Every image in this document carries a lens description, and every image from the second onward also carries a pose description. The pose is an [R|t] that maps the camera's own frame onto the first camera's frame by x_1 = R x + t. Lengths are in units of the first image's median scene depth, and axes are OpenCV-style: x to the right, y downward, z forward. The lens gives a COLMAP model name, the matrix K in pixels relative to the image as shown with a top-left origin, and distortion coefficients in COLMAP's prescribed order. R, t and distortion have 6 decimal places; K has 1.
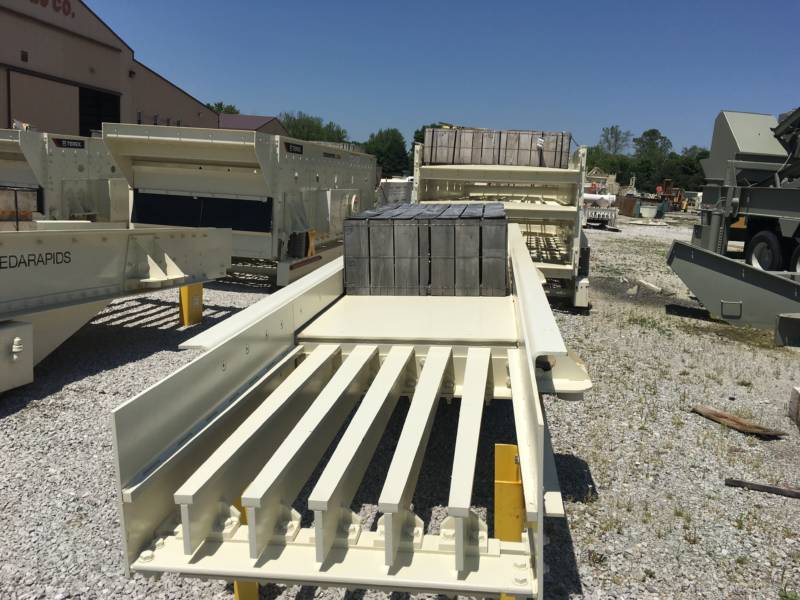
lens RADIAL K [[674.6, 0, 400.0], [0, 674.6, 300.0], [0, 0, 1]] dist [0.013039, -0.001577]
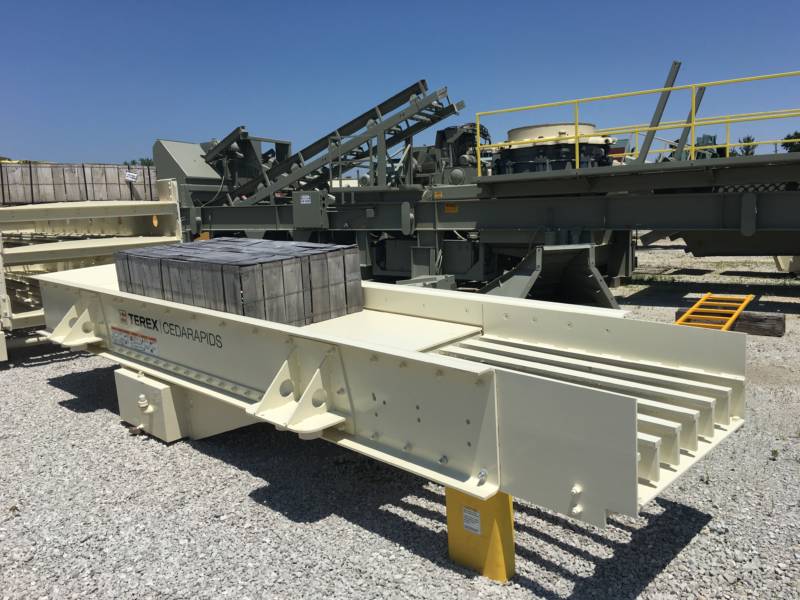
lens RADIAL K [[674.6, 0, 400.0], [0, 674.6, 300.0], [0, 0, 1]] dist [0.013039, -0.001577]
pose [[0.587922, -0.176669, 0.789389, -0.364550], [0.198577, 0.977519, 0.070877, -0.046570], [-0.784165, 0.115084, 0.609788, 0.104629]]
